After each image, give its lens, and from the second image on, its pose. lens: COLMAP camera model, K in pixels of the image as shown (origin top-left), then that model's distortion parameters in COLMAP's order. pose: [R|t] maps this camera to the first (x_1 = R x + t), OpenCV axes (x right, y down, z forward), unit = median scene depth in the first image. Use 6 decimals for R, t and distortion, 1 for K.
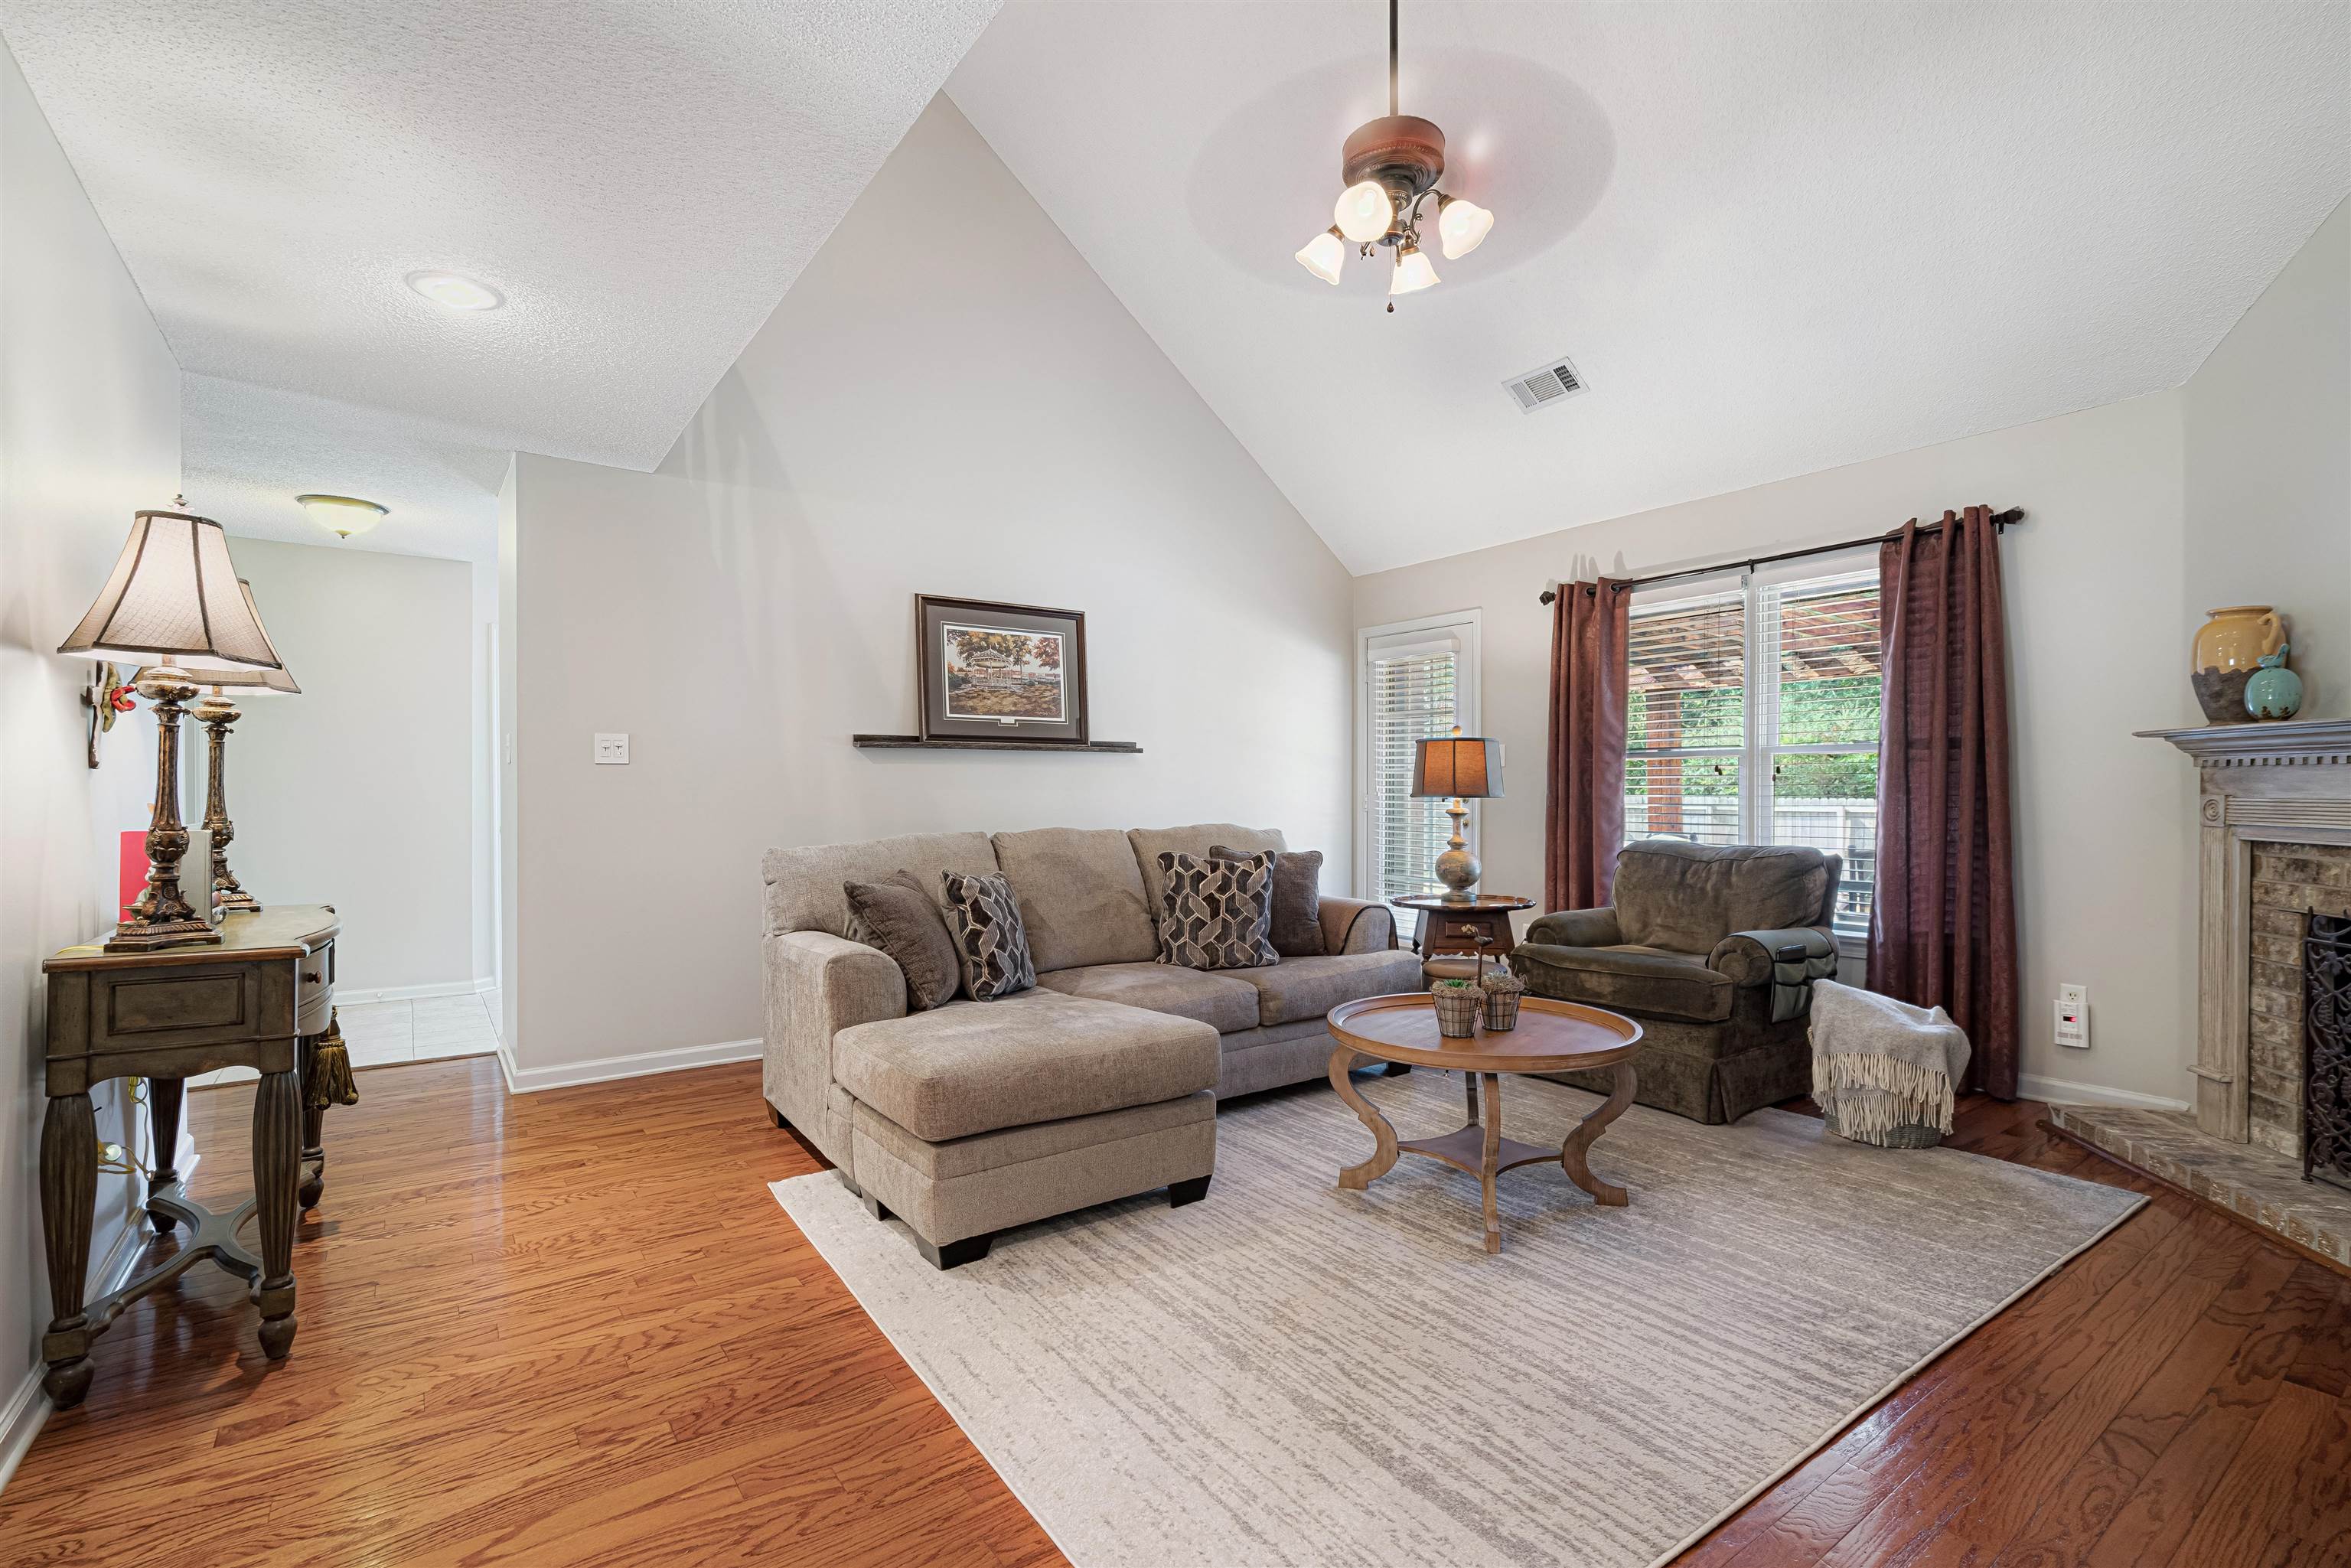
lens RADIAL K [[1083.2, 0, 1185.5], [0, 1083.2, 800.7], [0, 0, 1]] dist [-0.001306, 0.007923]
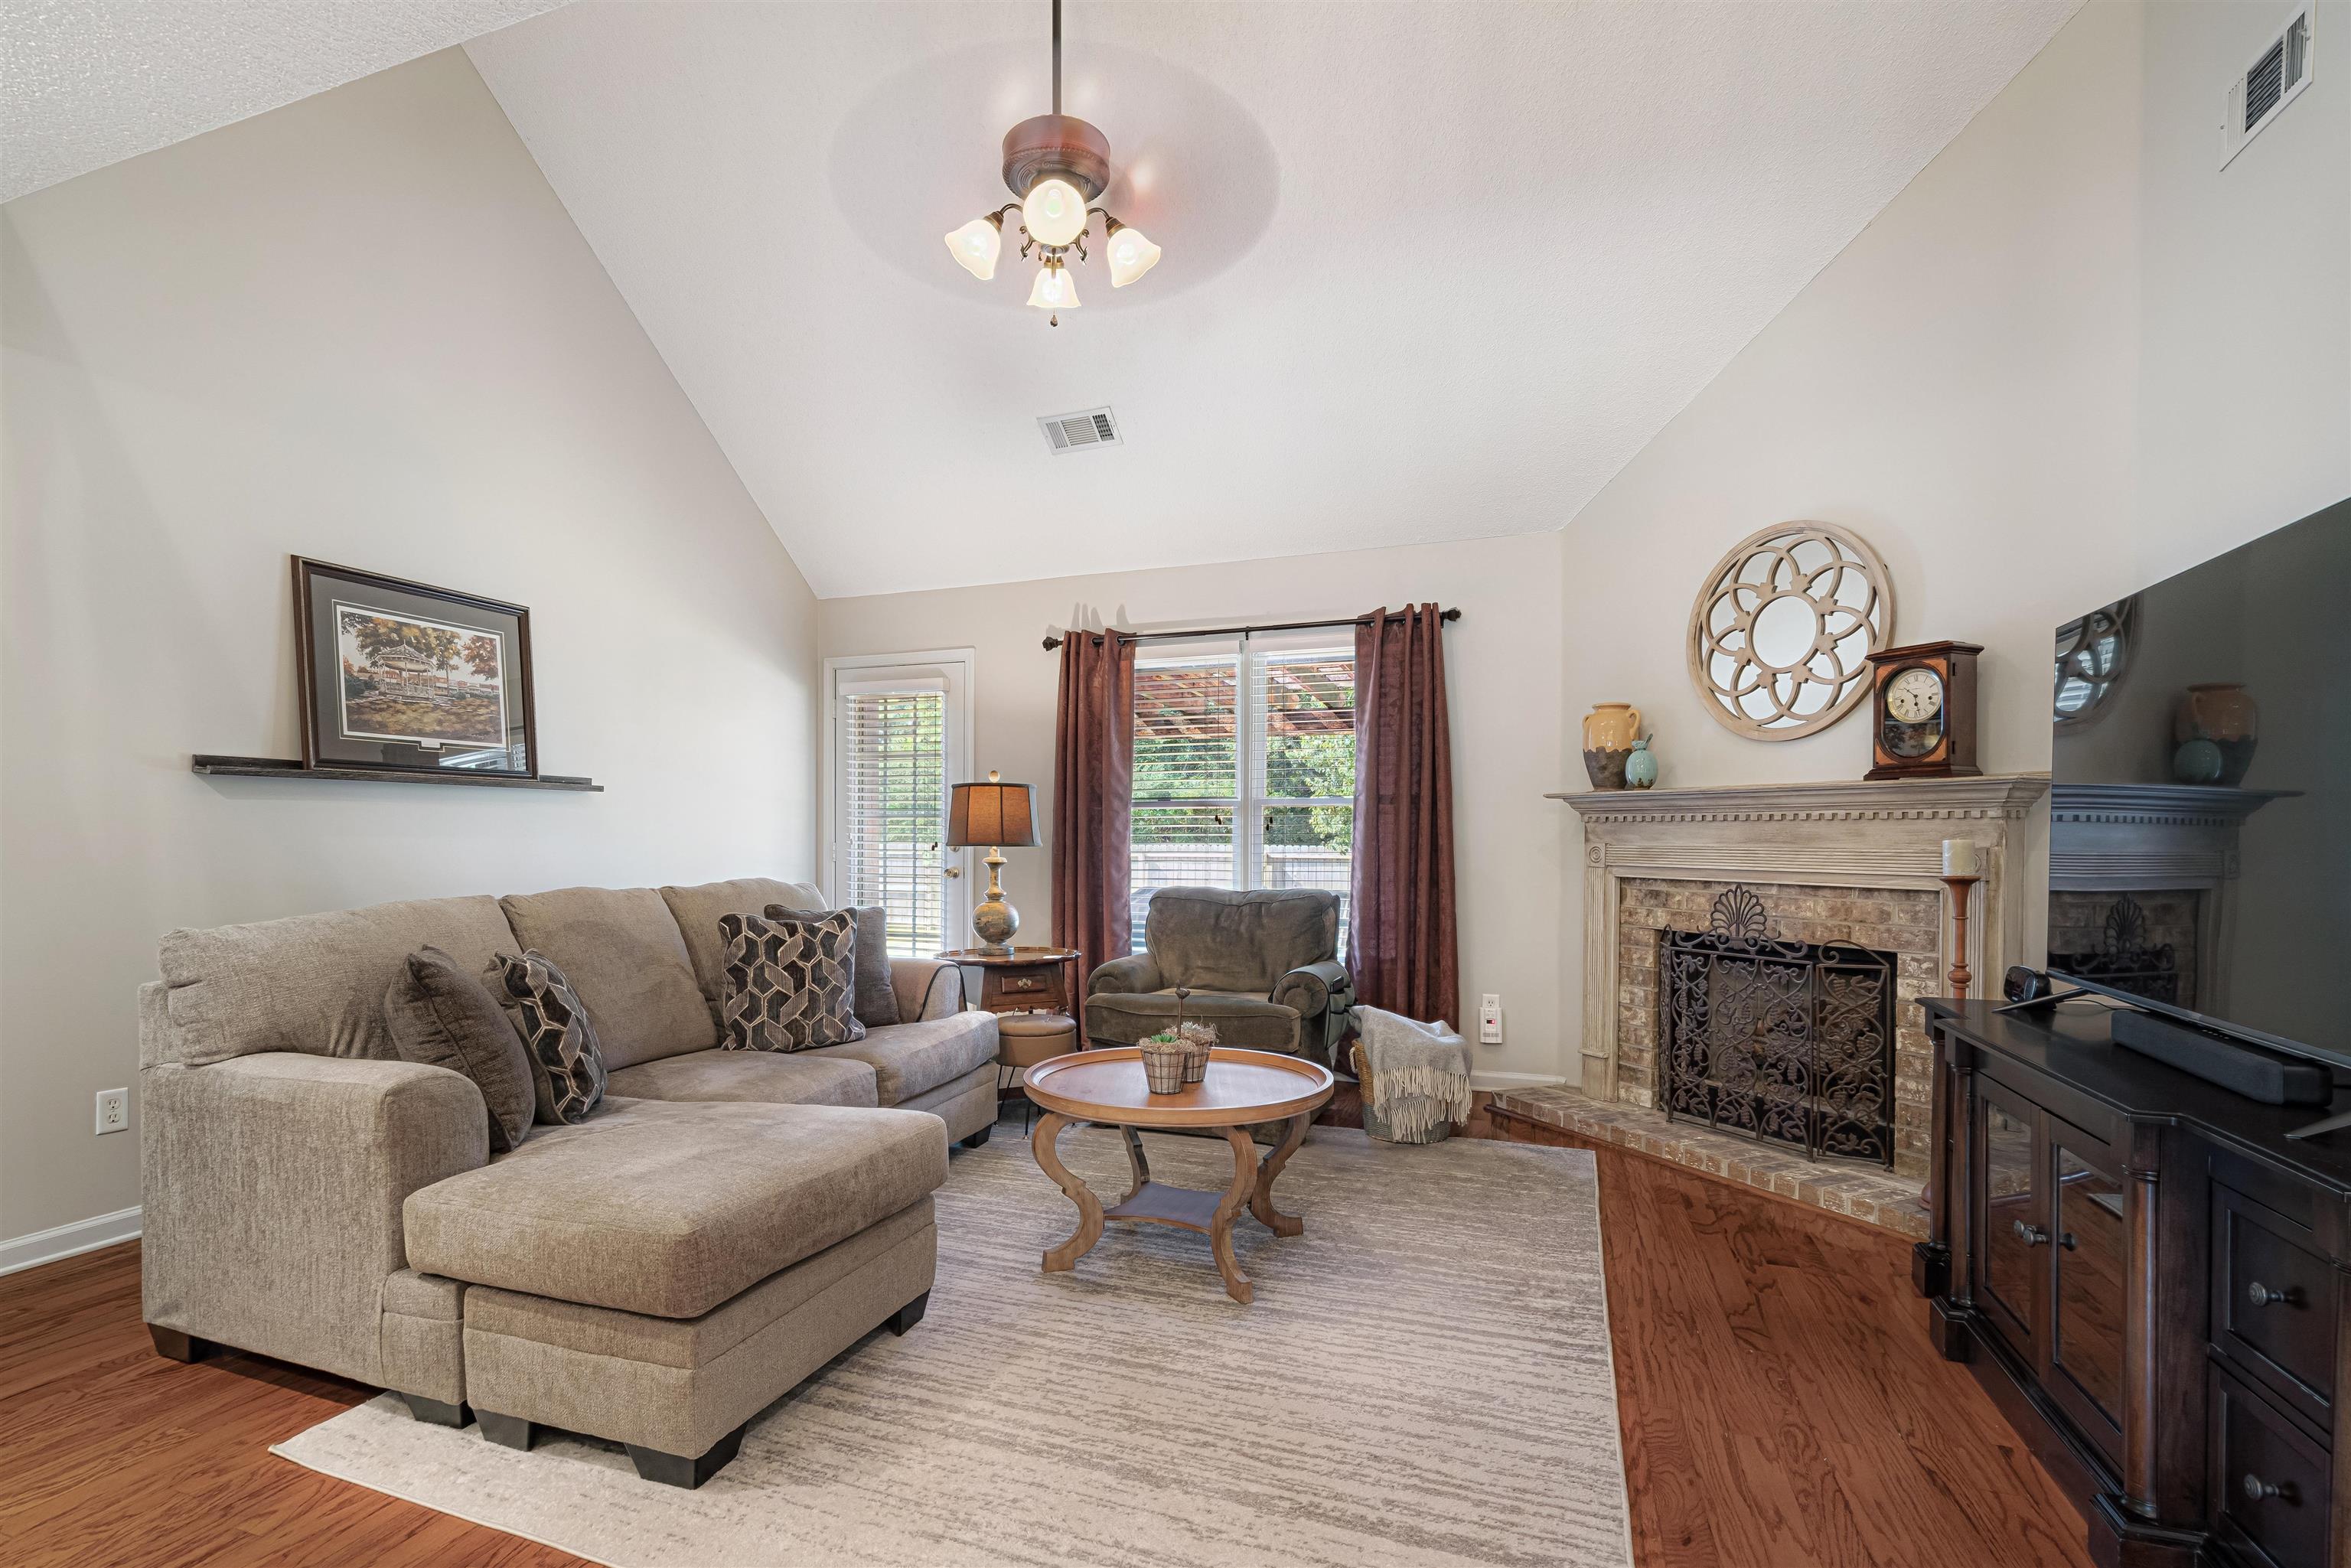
lens RADIAL K [[1148.7, 0, 1116.1], [0, 1148.7, 857.4], [0, 0, 1]] dist [0.002253, 0.002119]
pose [[0.840686, -0.008844, 0.541451, -0.298458], [0.003822, 0.999939, 0.010400, -0.004626], [-0.541510, -0.006674, 0.840668, 0.134621]]
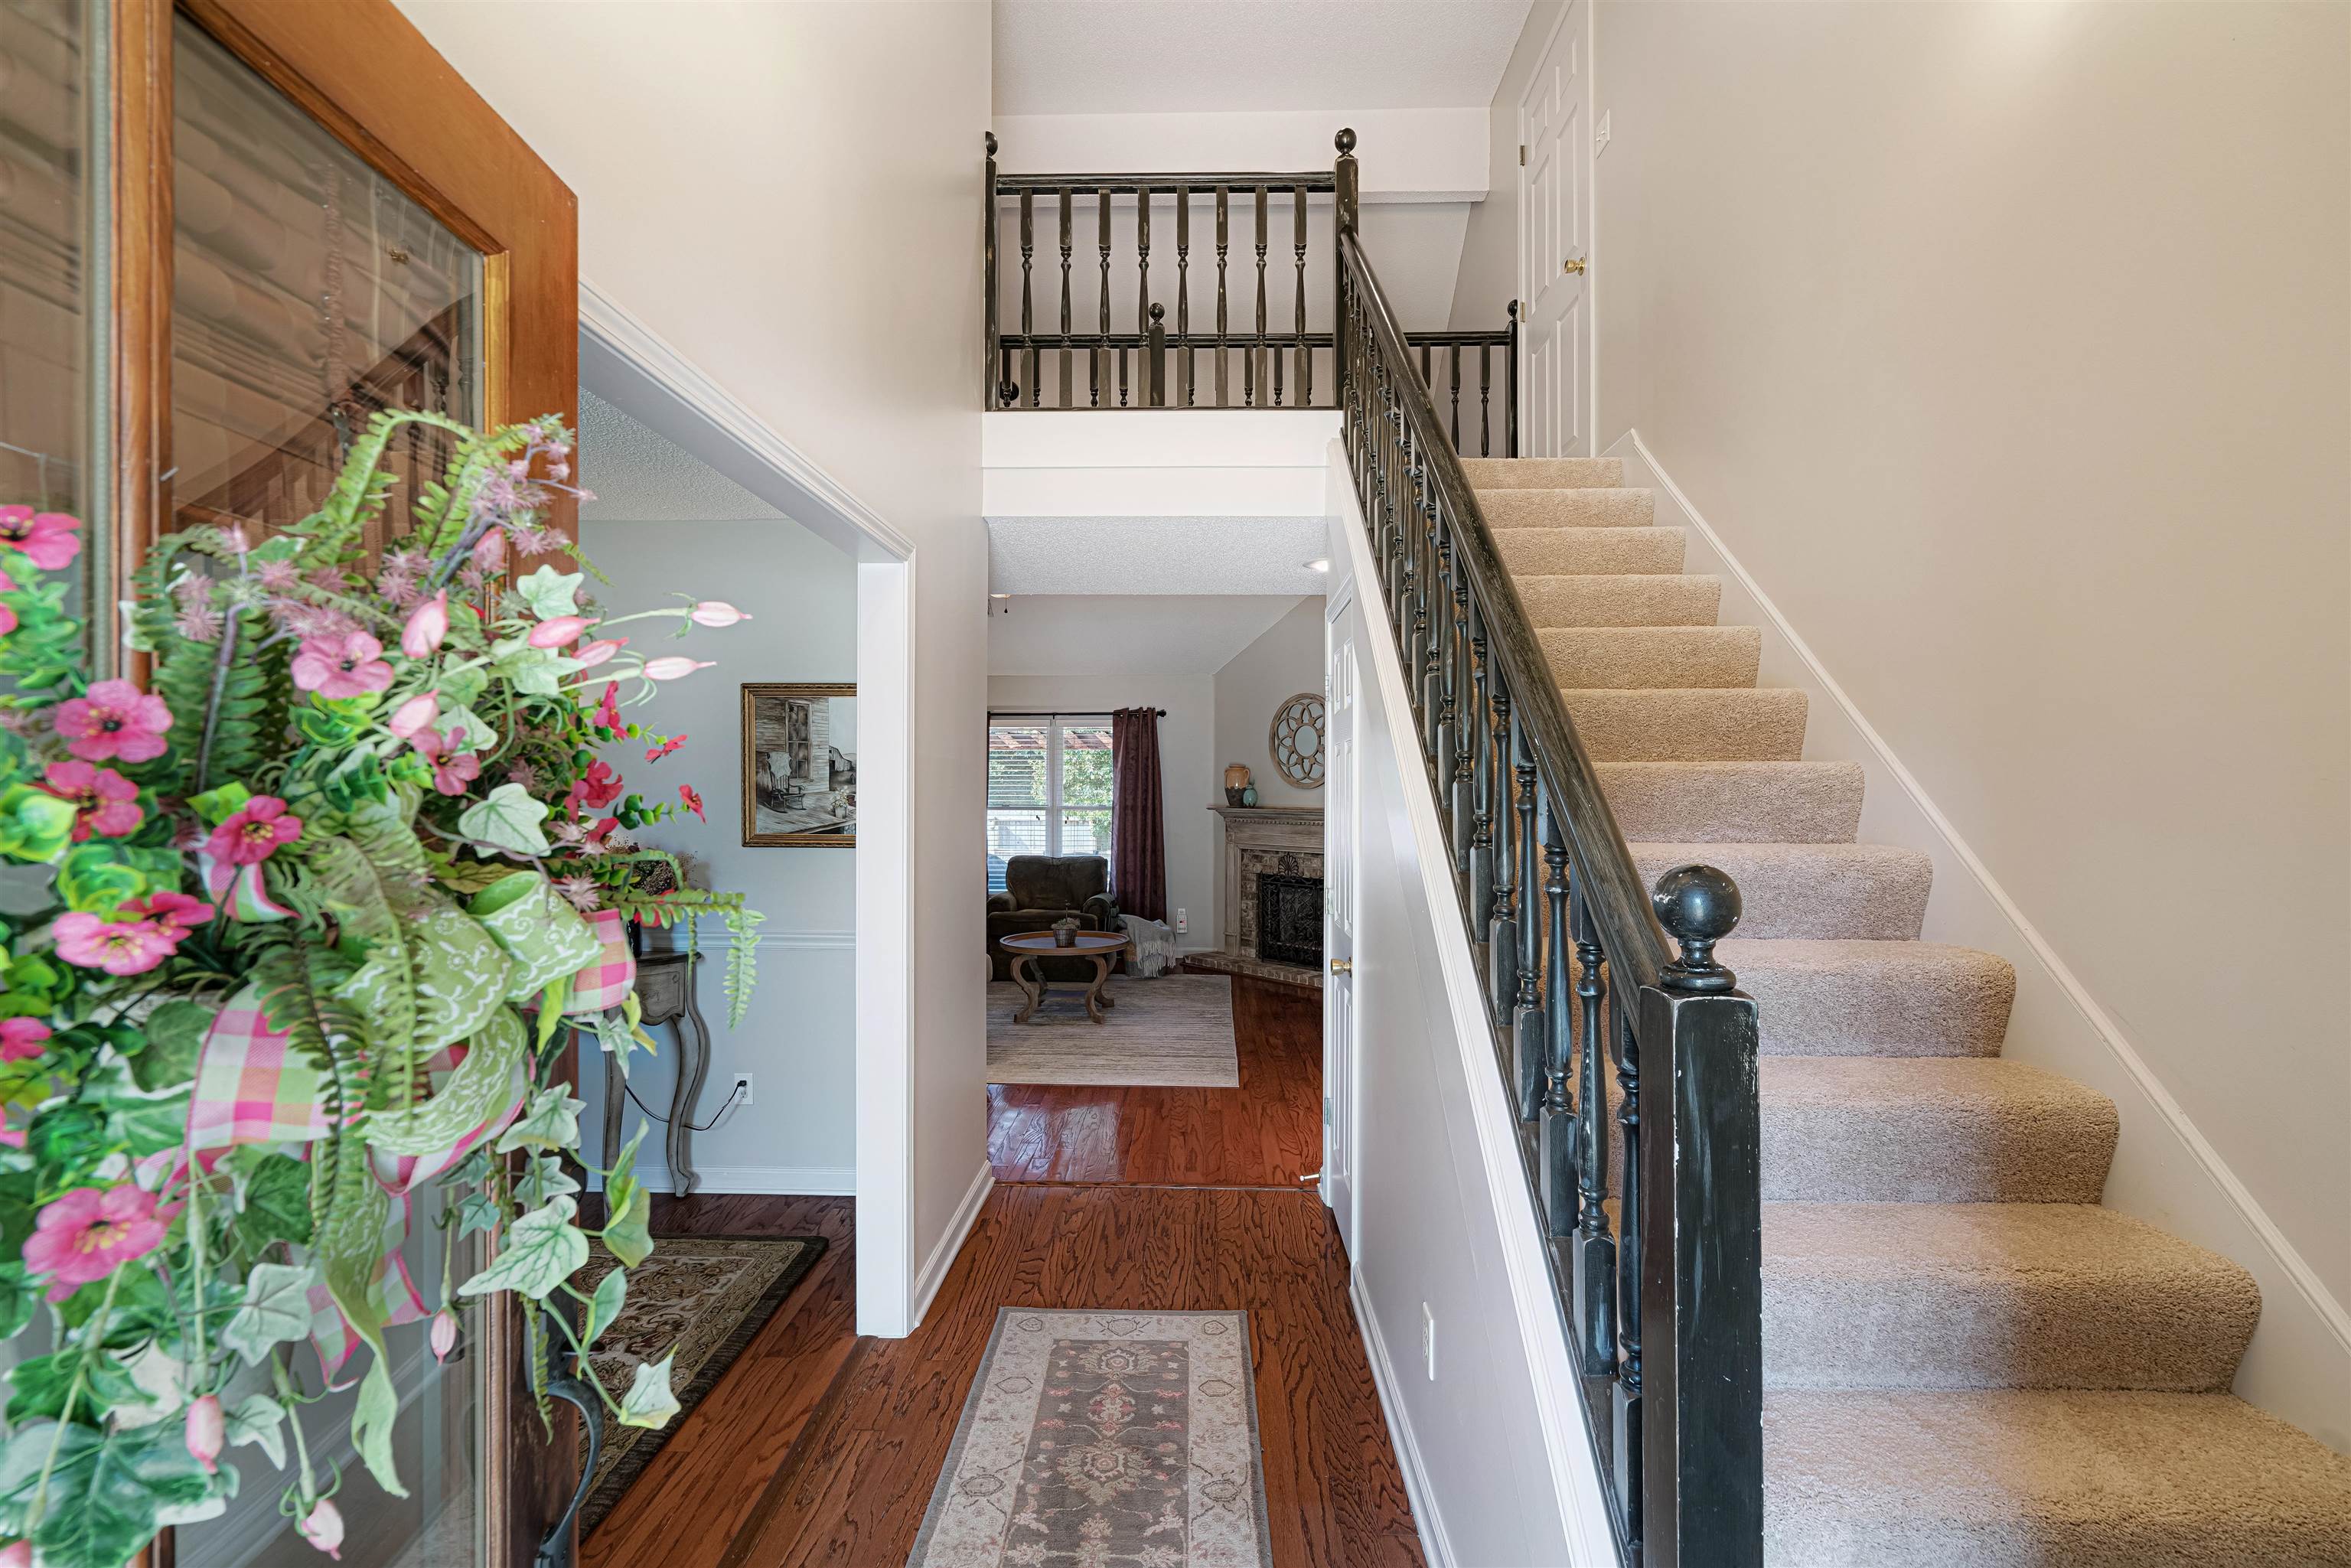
lens RADIAL K [[1083.2, 0, 1174.8], [0, 1083.2, 786.5], [0, 0, 1]] dist [-0.001306, 0.007923]
pose [[0.615377, 0.004477, 0.788220, -1.258108], [0.003161, 0.999962, -0.008148, -0.095255], [-0.788226, 0.007506, 0.615340, -0.553664]]
